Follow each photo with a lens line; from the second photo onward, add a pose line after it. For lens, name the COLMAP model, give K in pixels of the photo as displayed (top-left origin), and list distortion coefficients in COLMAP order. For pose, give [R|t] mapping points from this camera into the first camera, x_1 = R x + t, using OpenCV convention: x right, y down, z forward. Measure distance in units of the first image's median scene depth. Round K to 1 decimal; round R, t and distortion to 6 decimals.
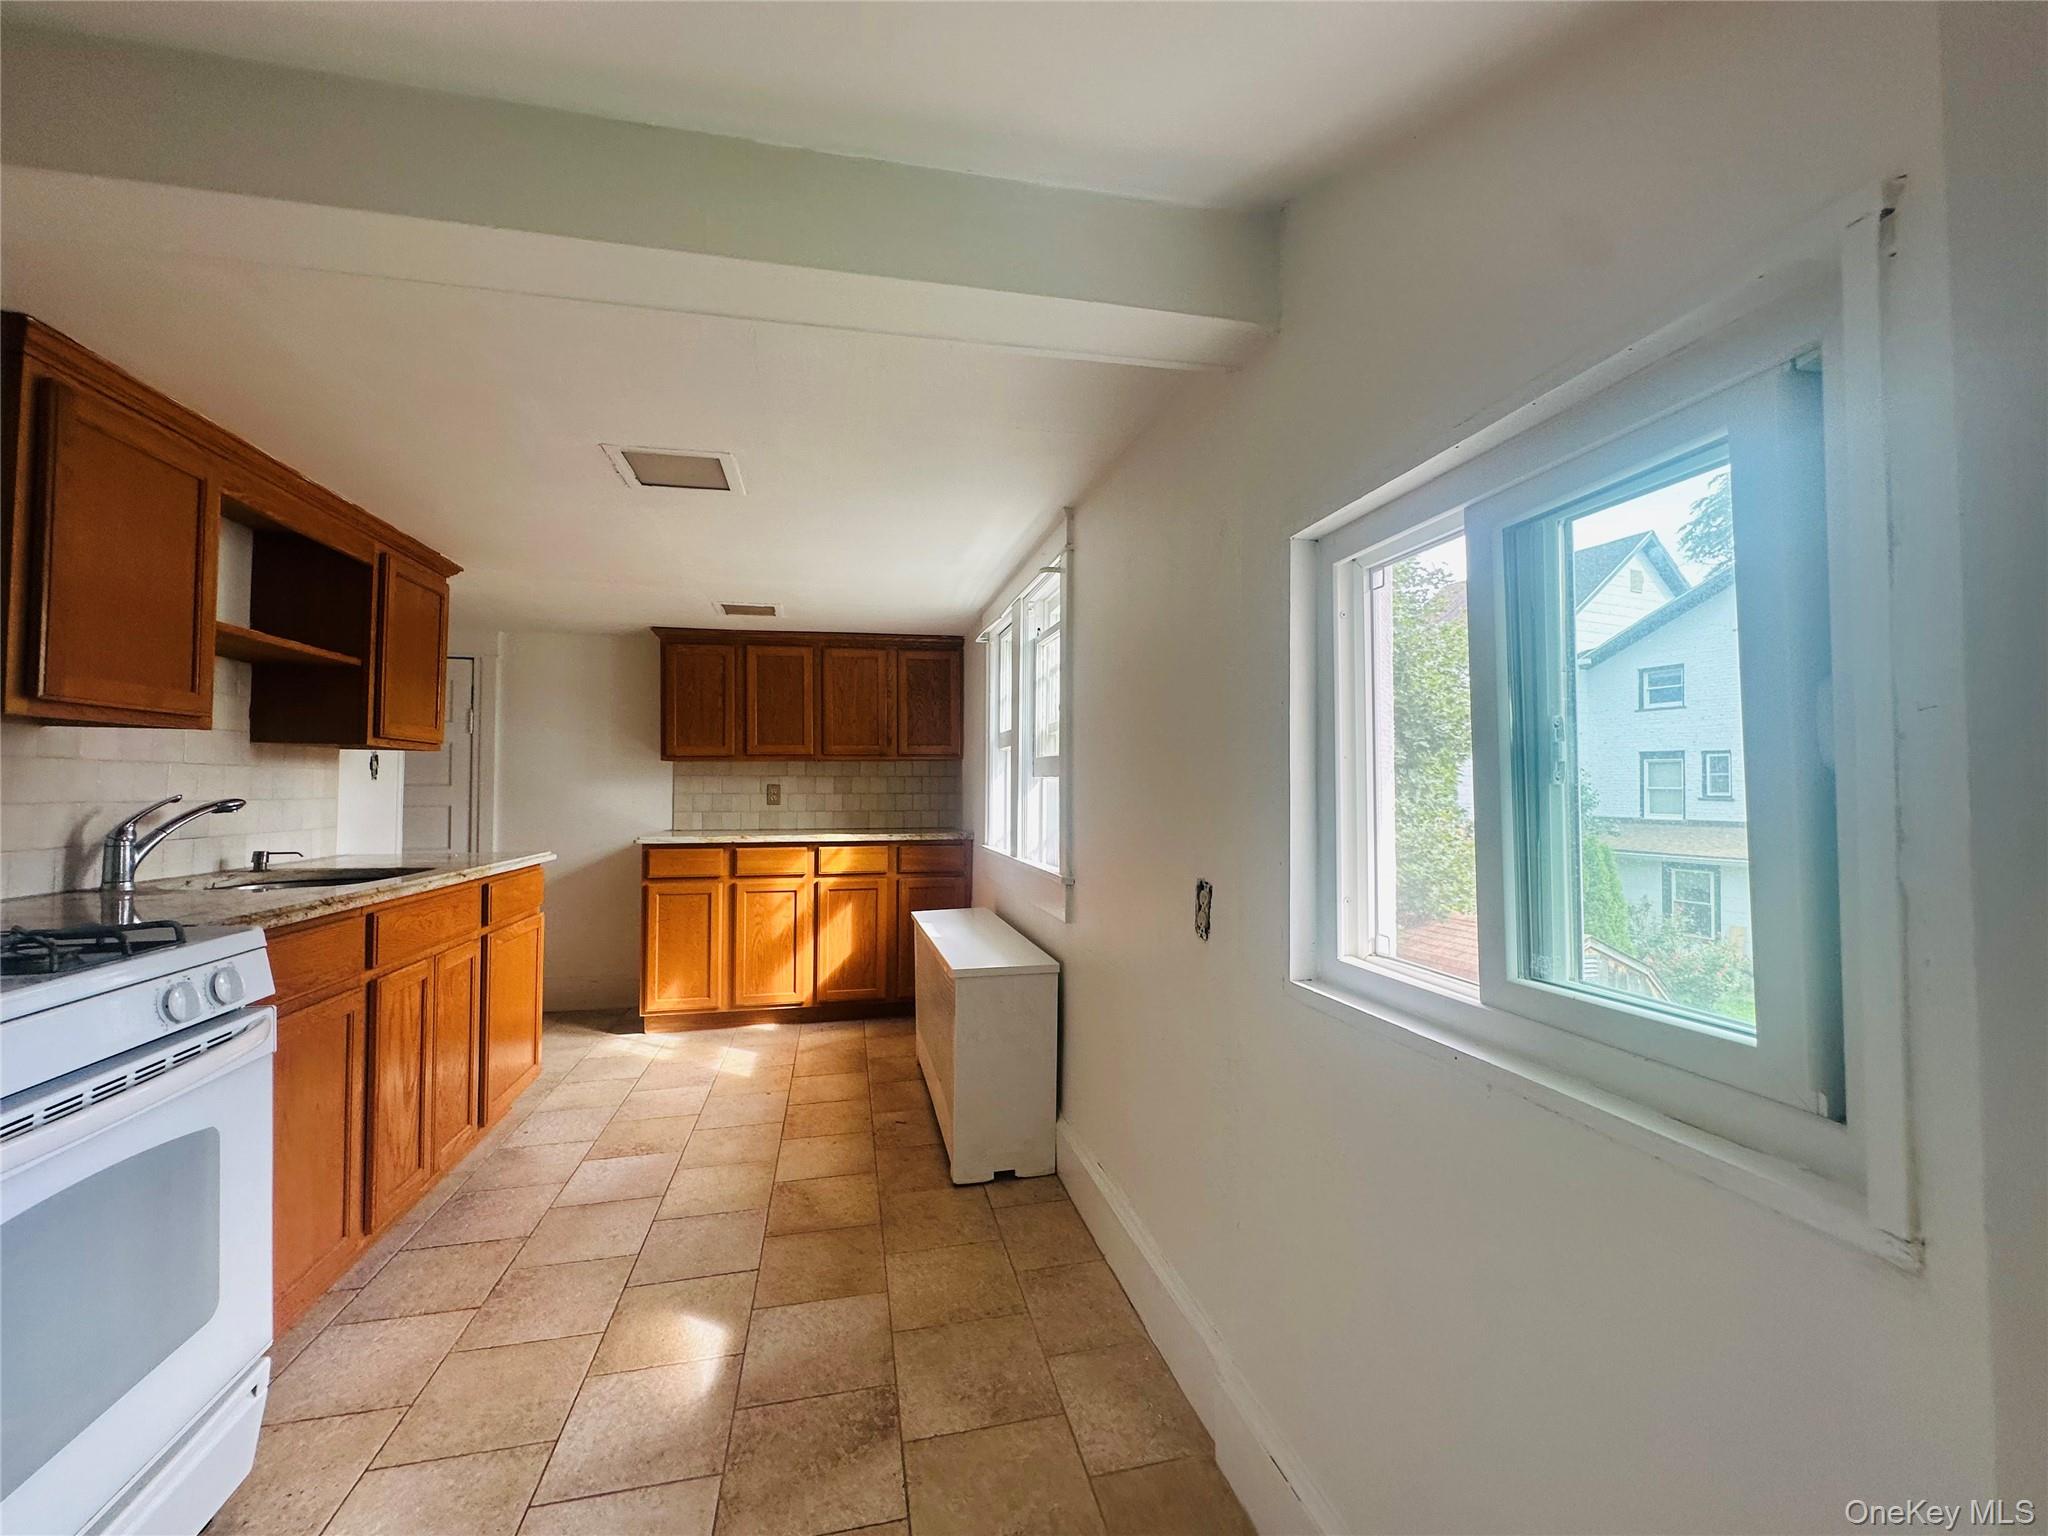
lens RADIAL K [[810.3, 0, 1024.0], [0, 810.3, 768.0], [0, 0, 1]] dist [-0.010736, -0.000050]
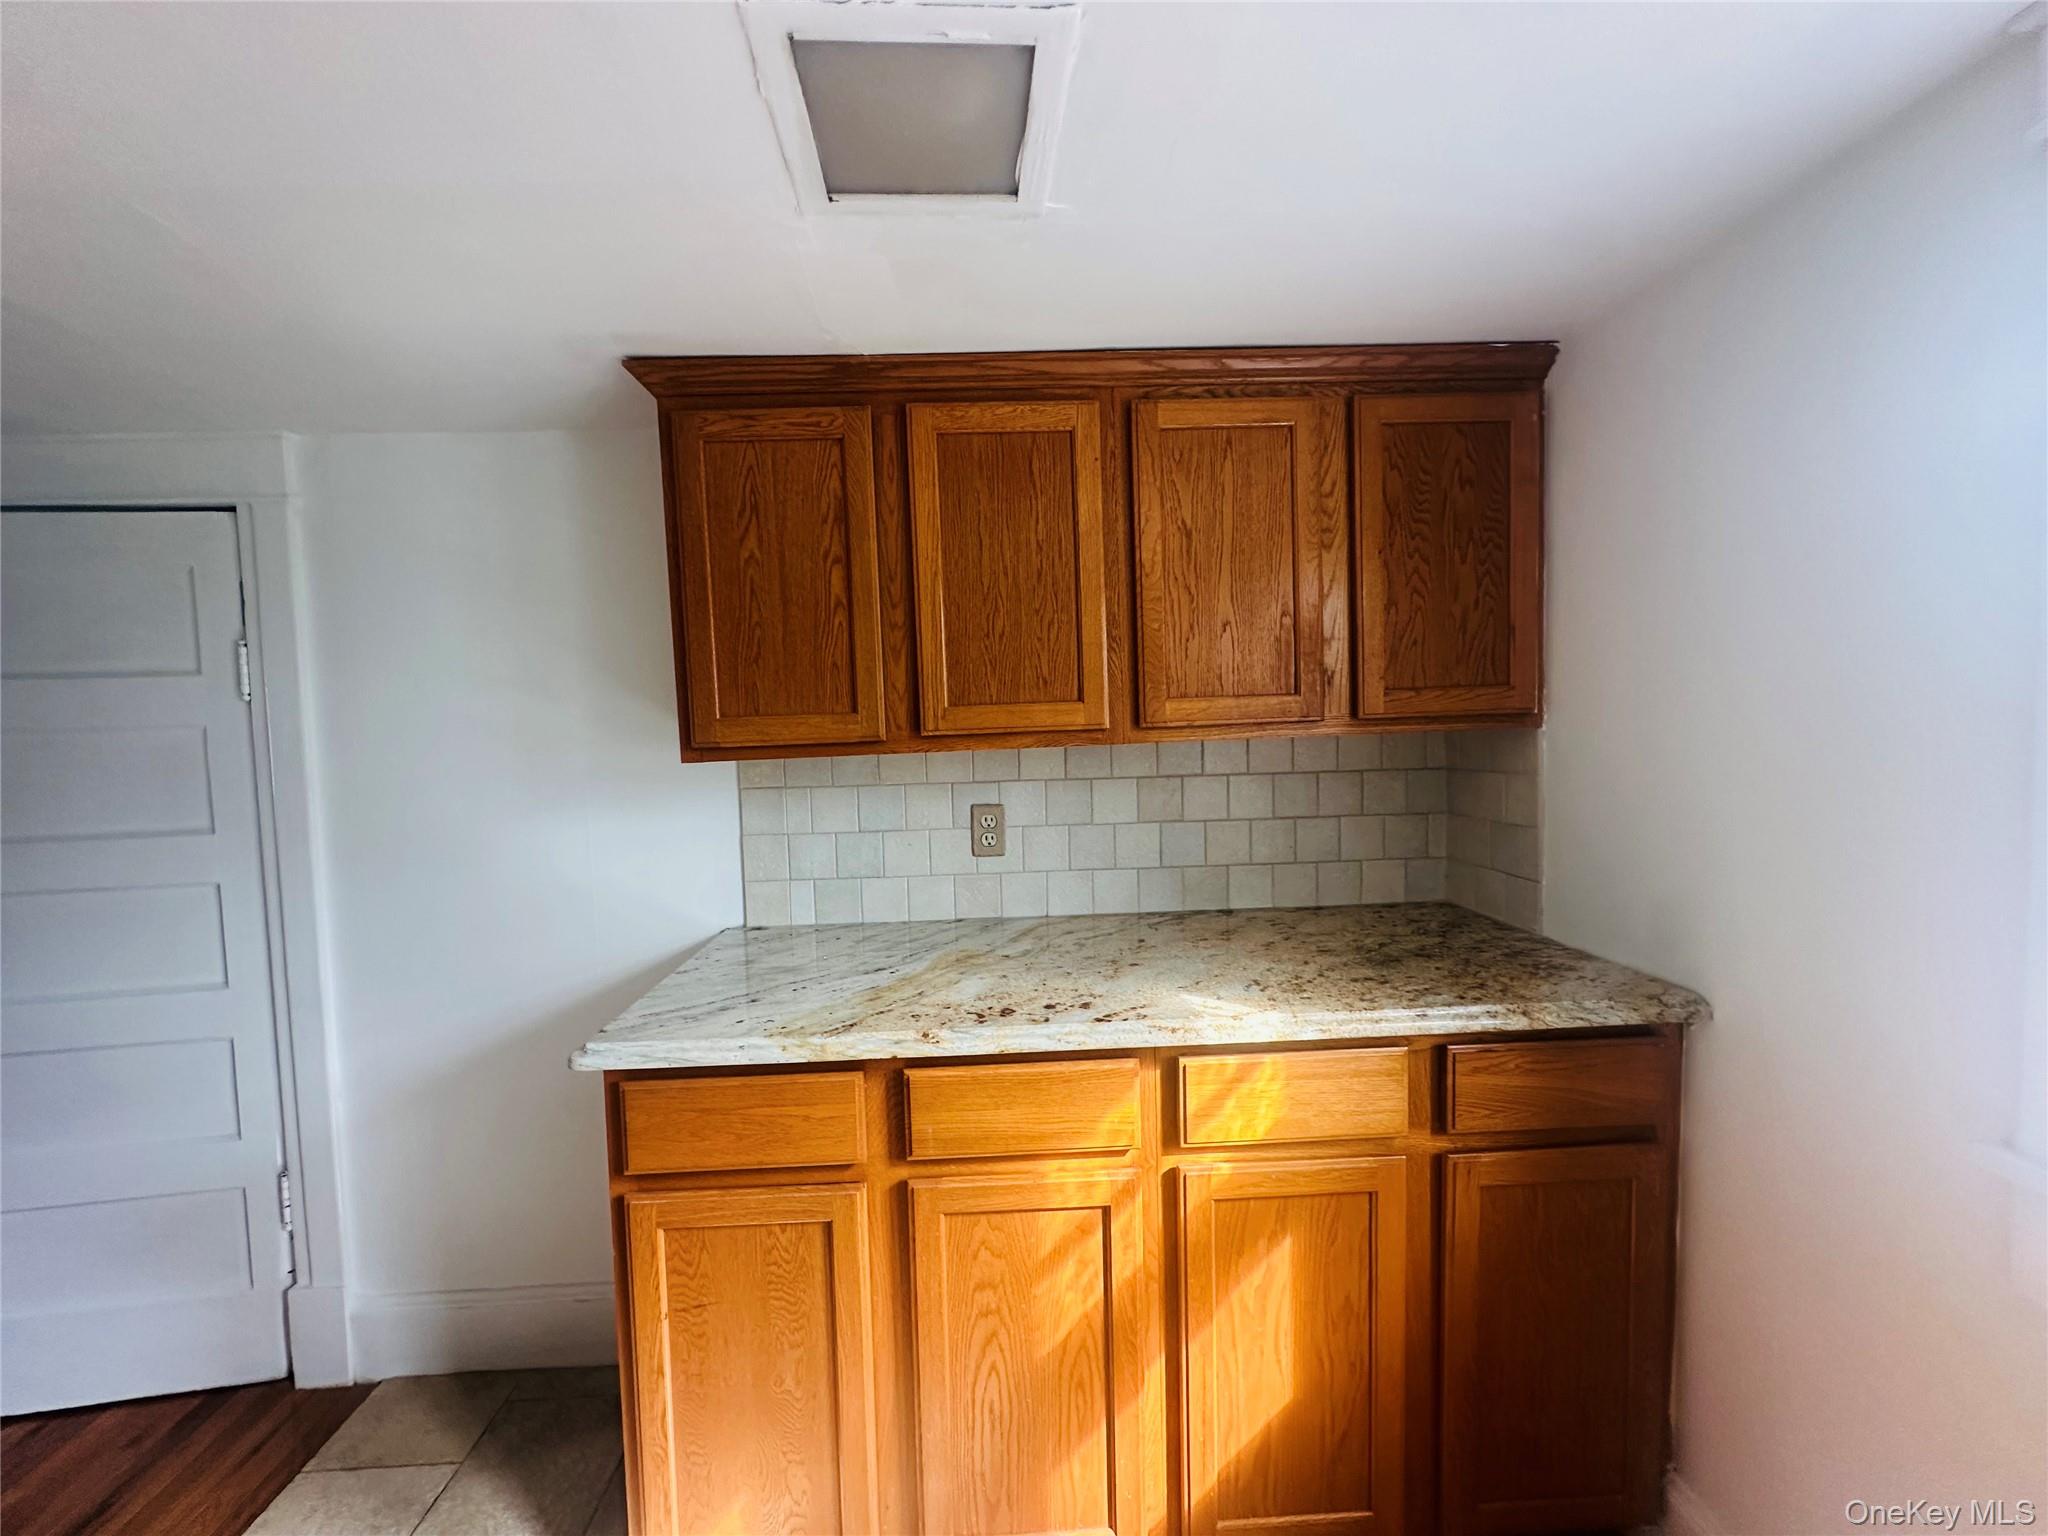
lens RADIAL K [[810.3, 0, 1024.0], [0, 810.3, 768.0], [0, 0, 1]] dist [-0.010736, -0.000050]
pose [[0.983518, -0.019294, -0.179778, -0.253960], [0.033465, 0.996536, 0.076126, -0.029762], [0.177687, -0.080888, 0.980757, 0.715066]]
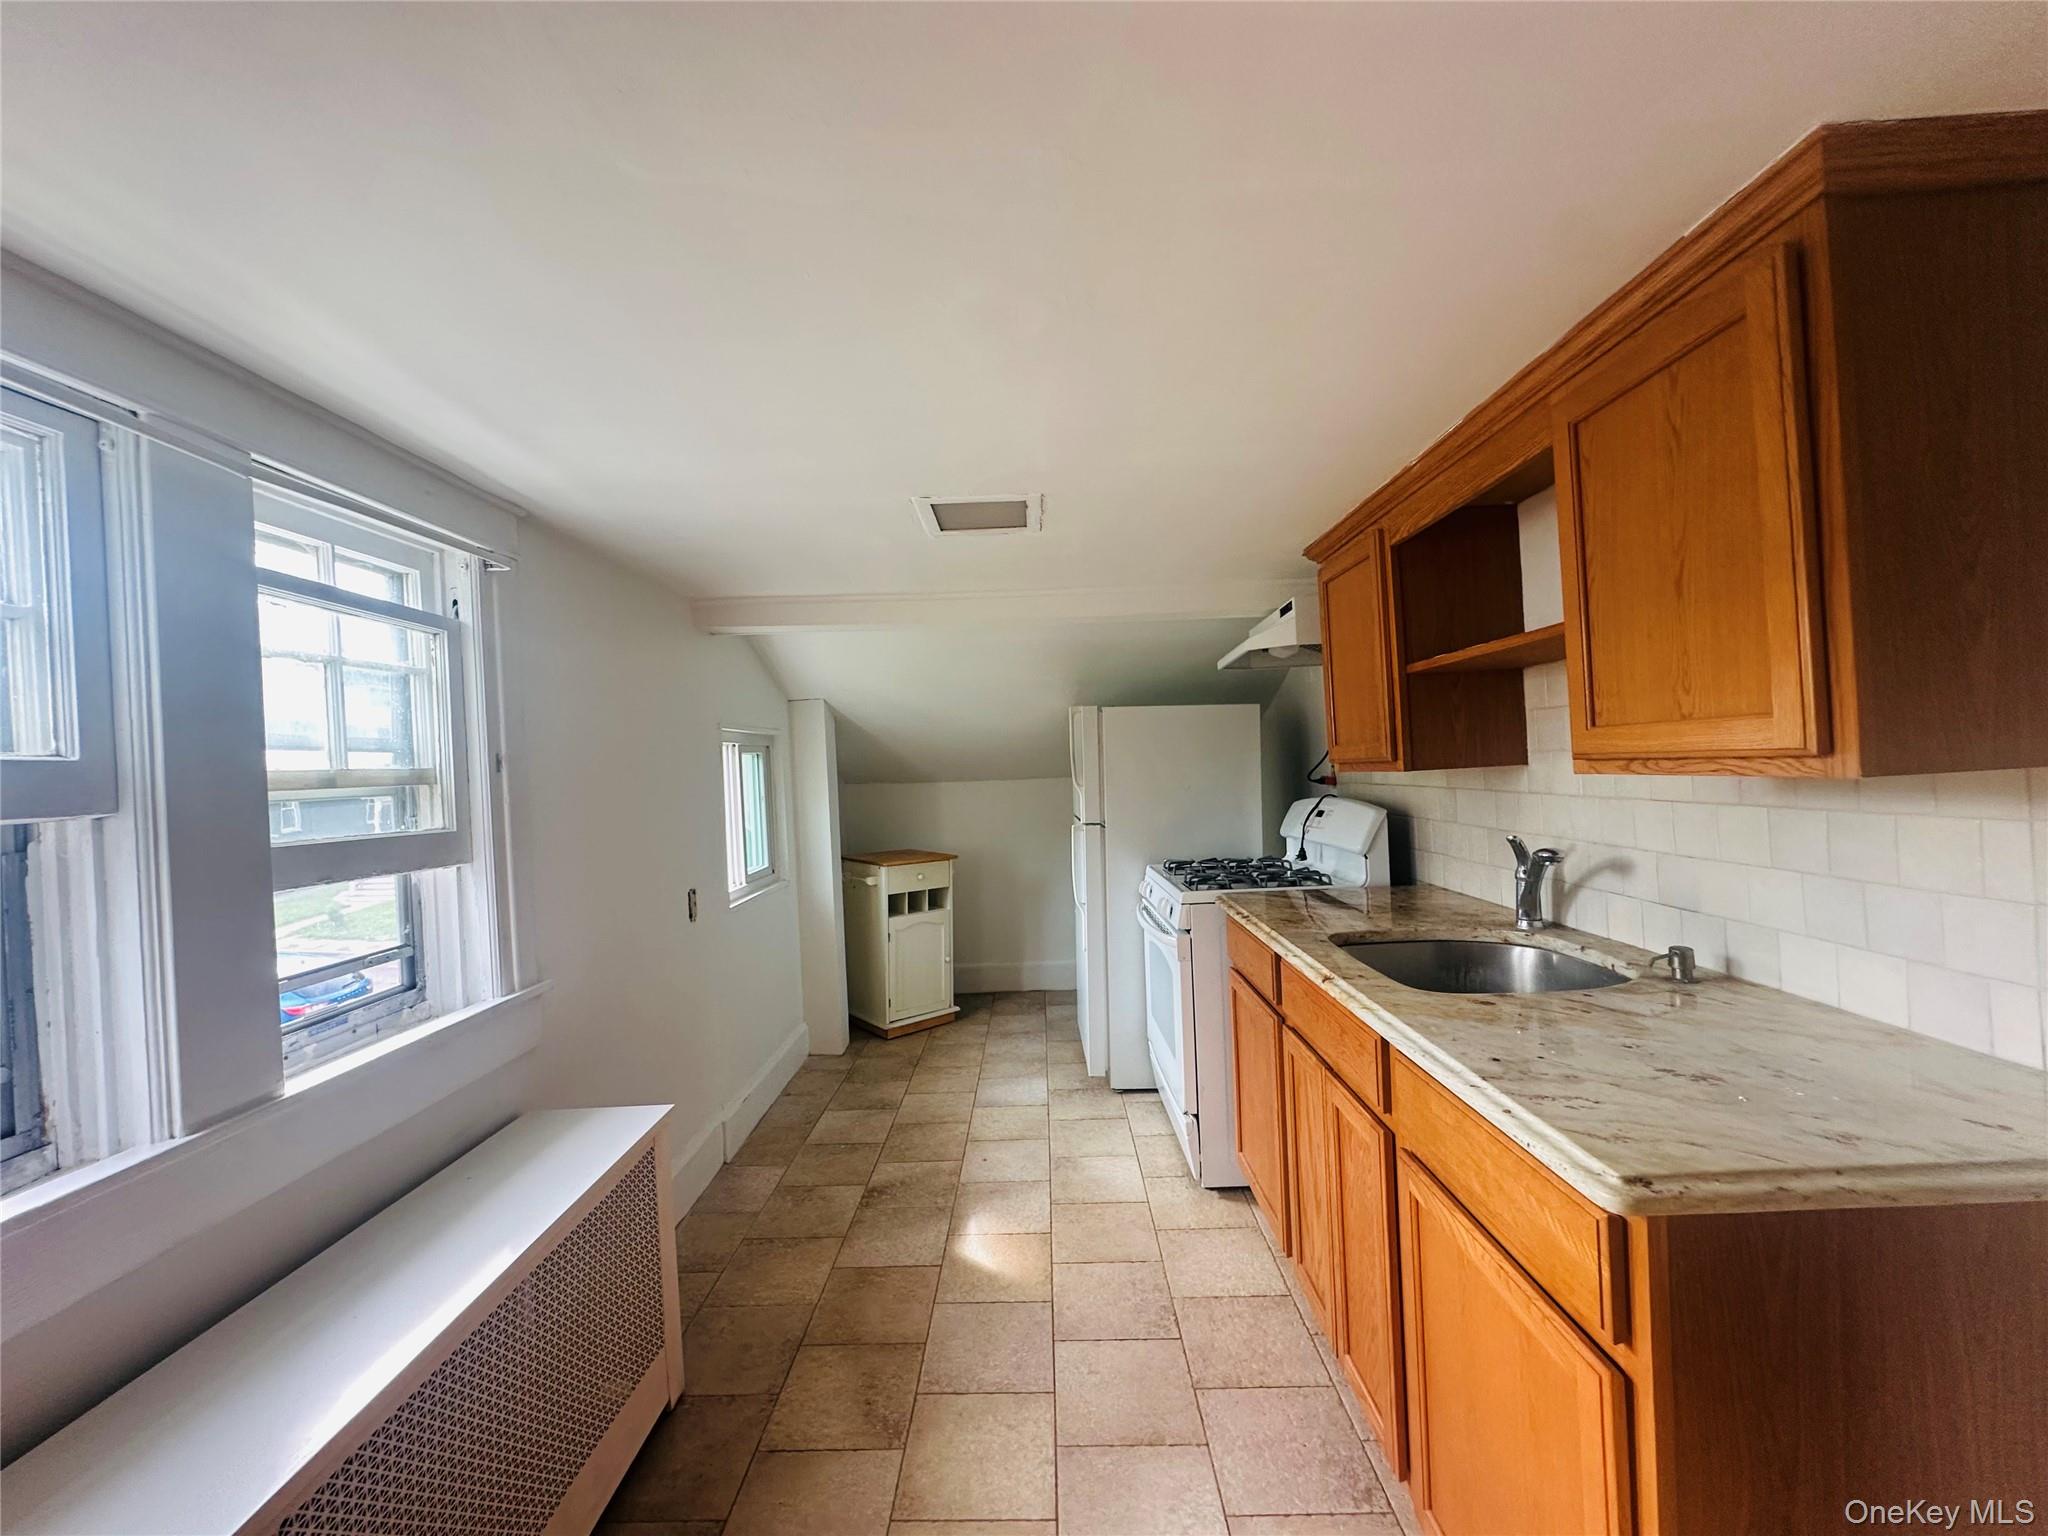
lens RADIAL K [[810.3, 0, 1024.0], [0, 810.3, 768.0], [0, 0, 1]] dist [-0.010736, -0.000050]
pose [[-0.969903, 0.044892, 0.239317, -0.666207], [0.040782, 0.998924, -0.022103, -0.042023], [-0.240051, -0.011678, -0.970690, 1.836344]]
